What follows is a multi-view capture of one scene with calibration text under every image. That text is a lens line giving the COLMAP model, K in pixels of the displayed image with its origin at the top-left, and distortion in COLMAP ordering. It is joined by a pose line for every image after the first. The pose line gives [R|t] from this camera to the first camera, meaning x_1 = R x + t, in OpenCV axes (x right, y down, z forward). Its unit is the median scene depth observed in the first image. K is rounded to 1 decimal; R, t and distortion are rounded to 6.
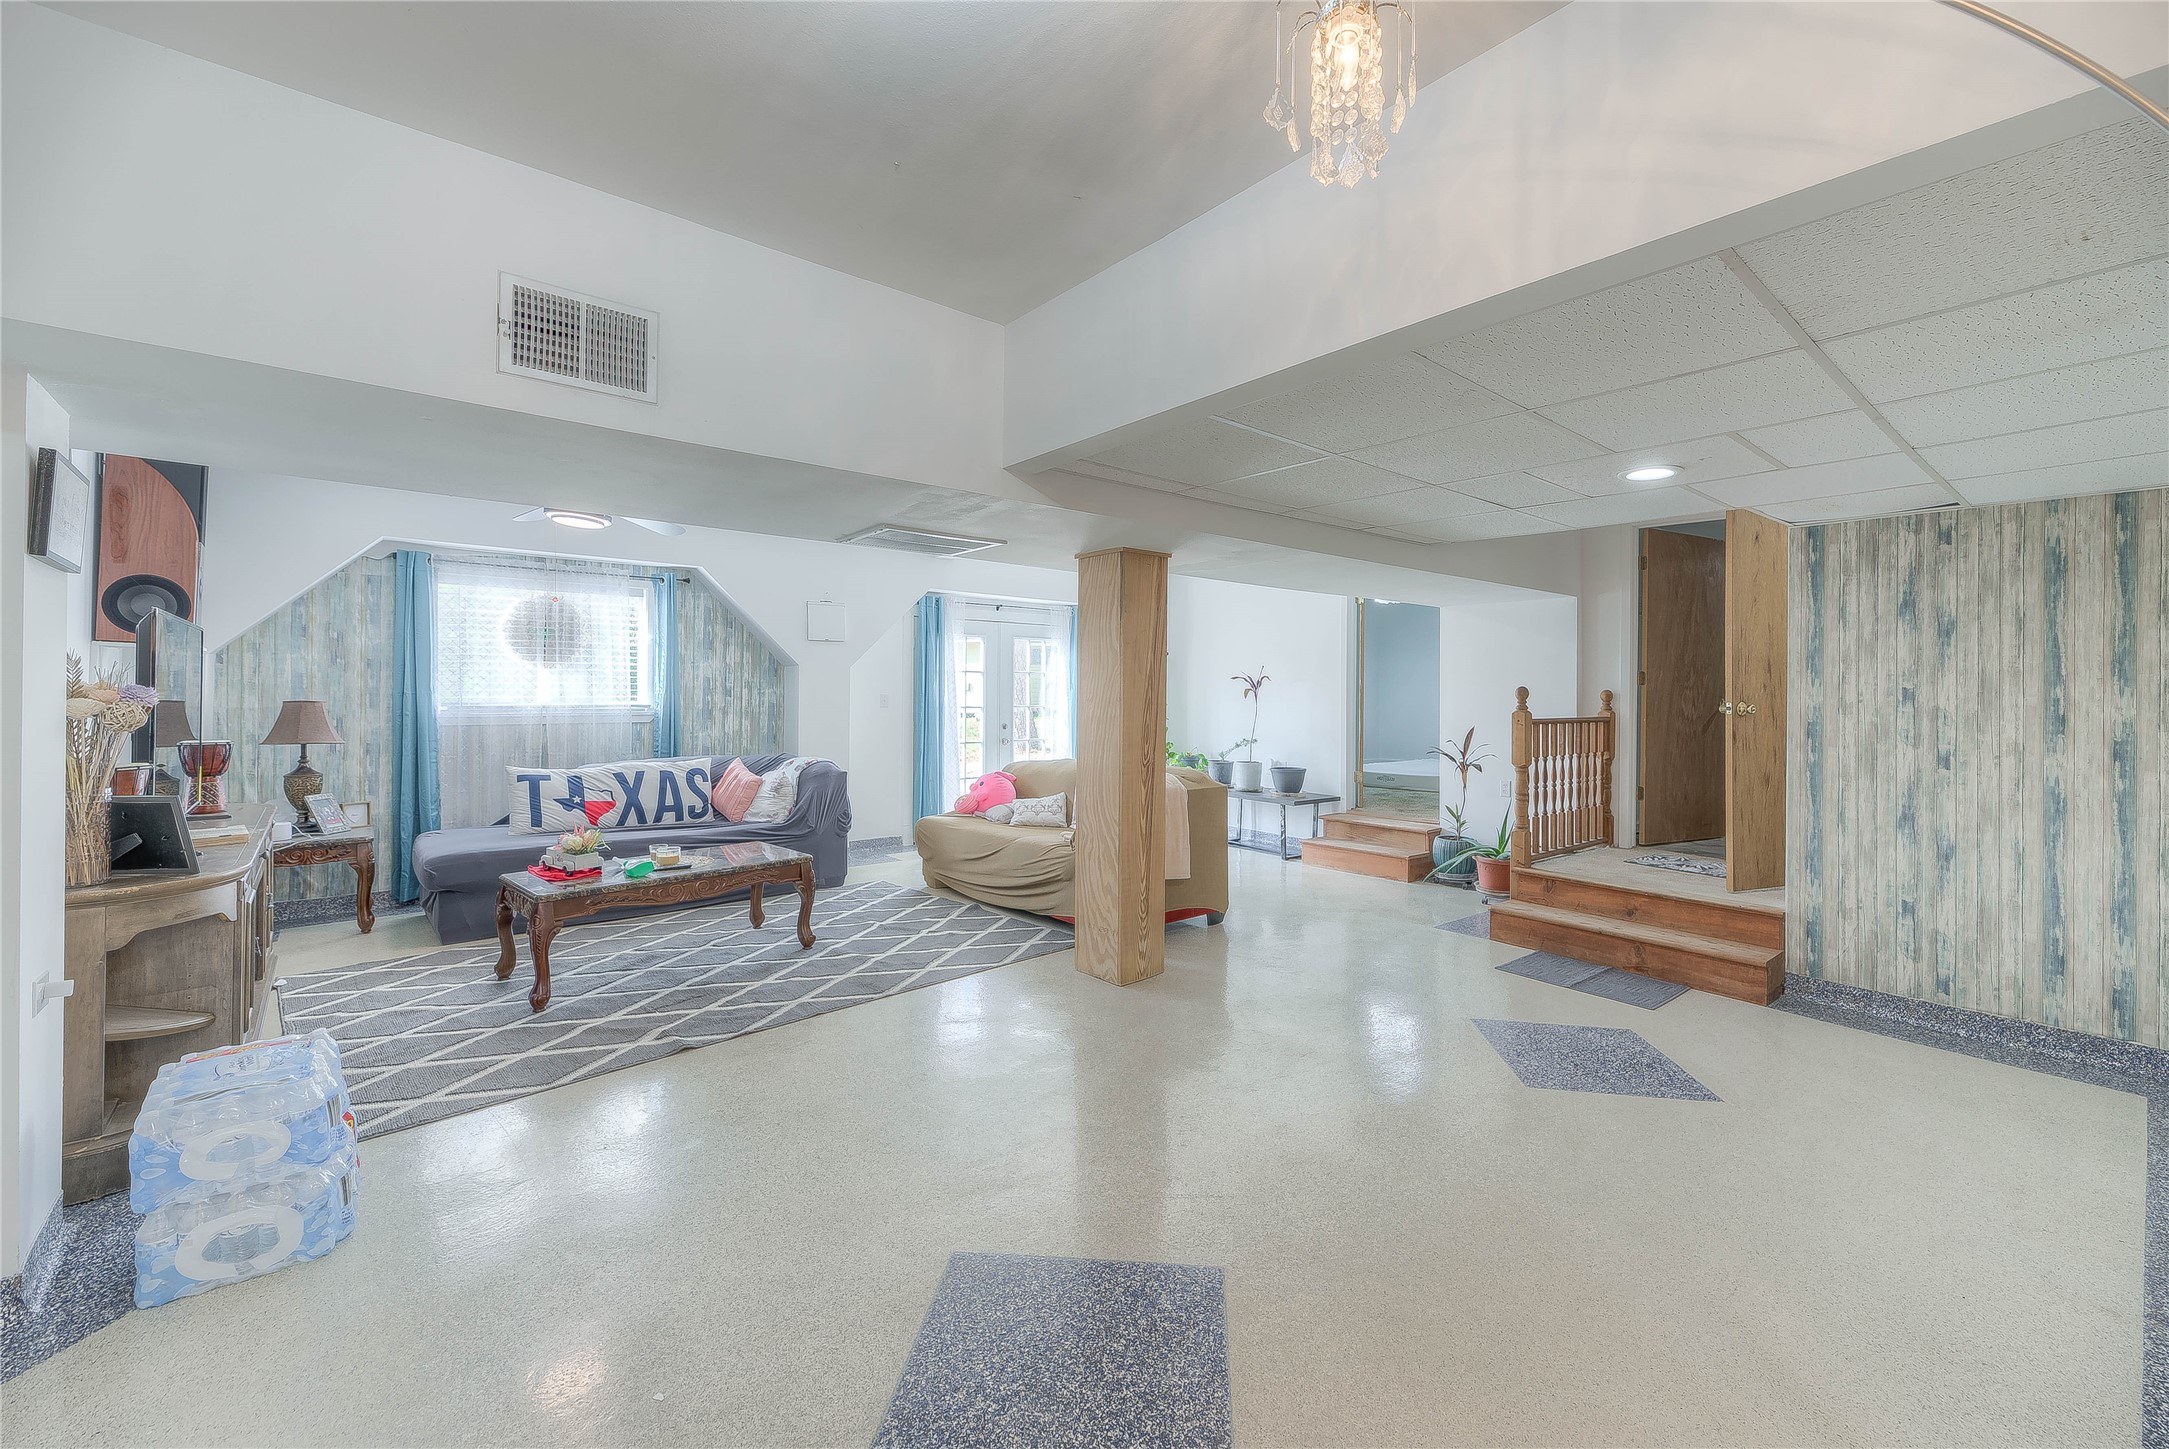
lens RADIAL K [[875.9, 0, 1106.0], [0, 875.9, 690.7], [0, 0, 1]] dist [0.010253, 0.000003]
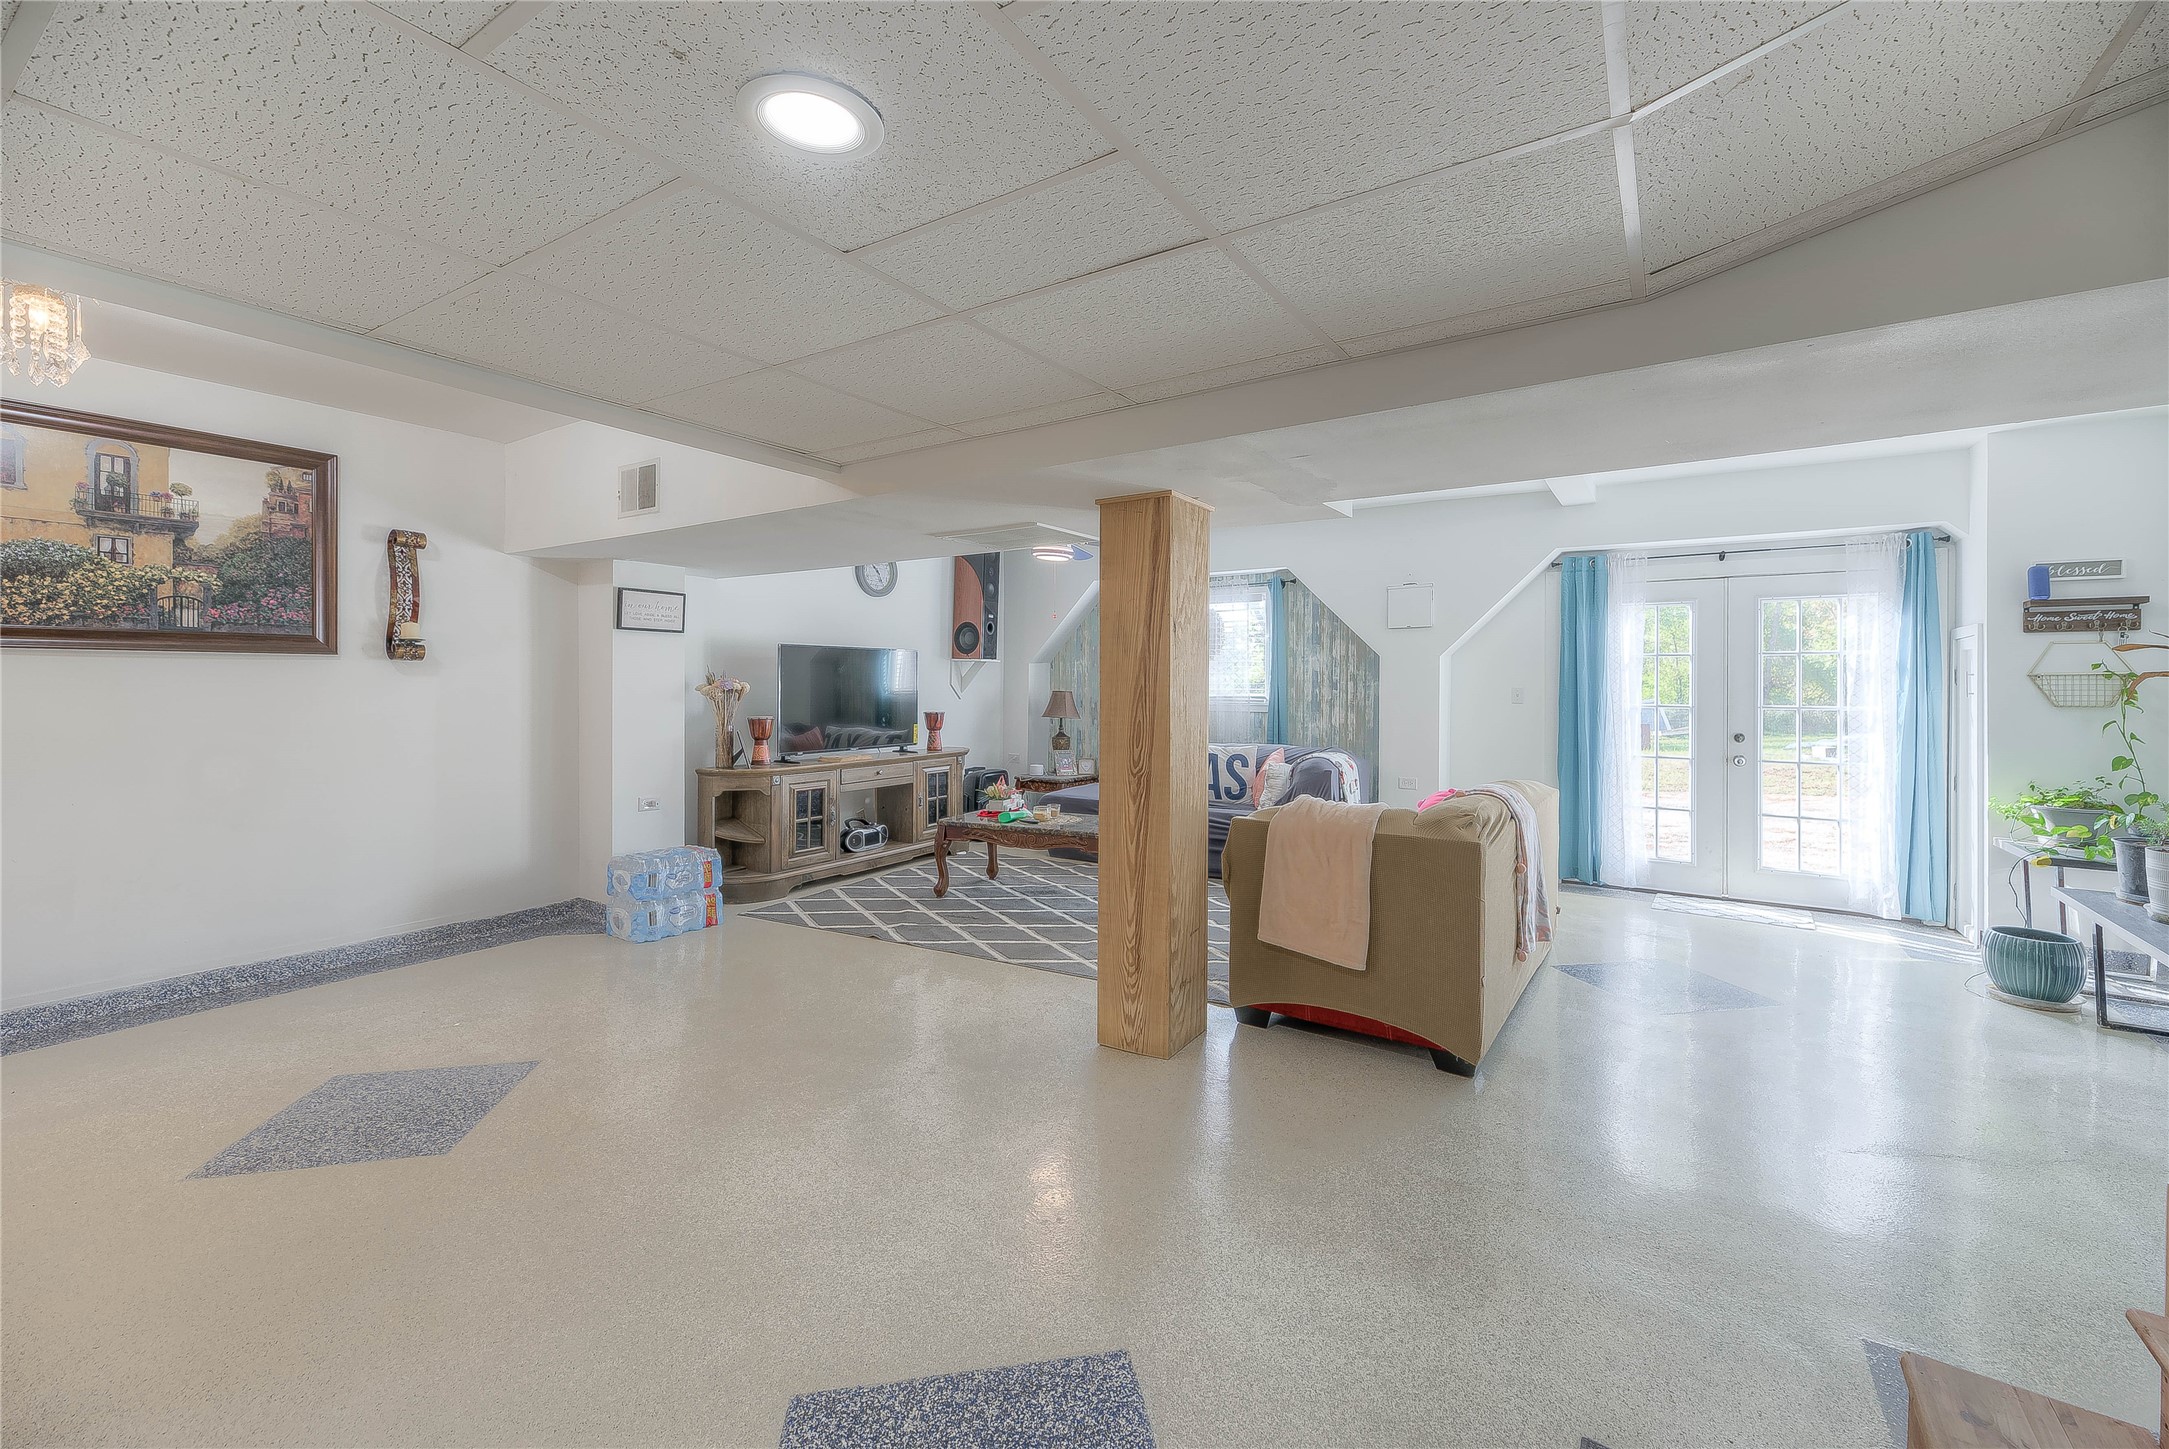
lens RADIAL K [[875.9, 0, 1106.0], [0, 875.9, 690.7], [0, 0, 1]] dist [0.010253, 0.000003]
pose [[0.294574, 0.001339, -0.955628, 0.535891], [0.000507, 0.999999, 0.001557, 0.007374], [0.955629, -0.000943, 0.294573, 0.522300]]
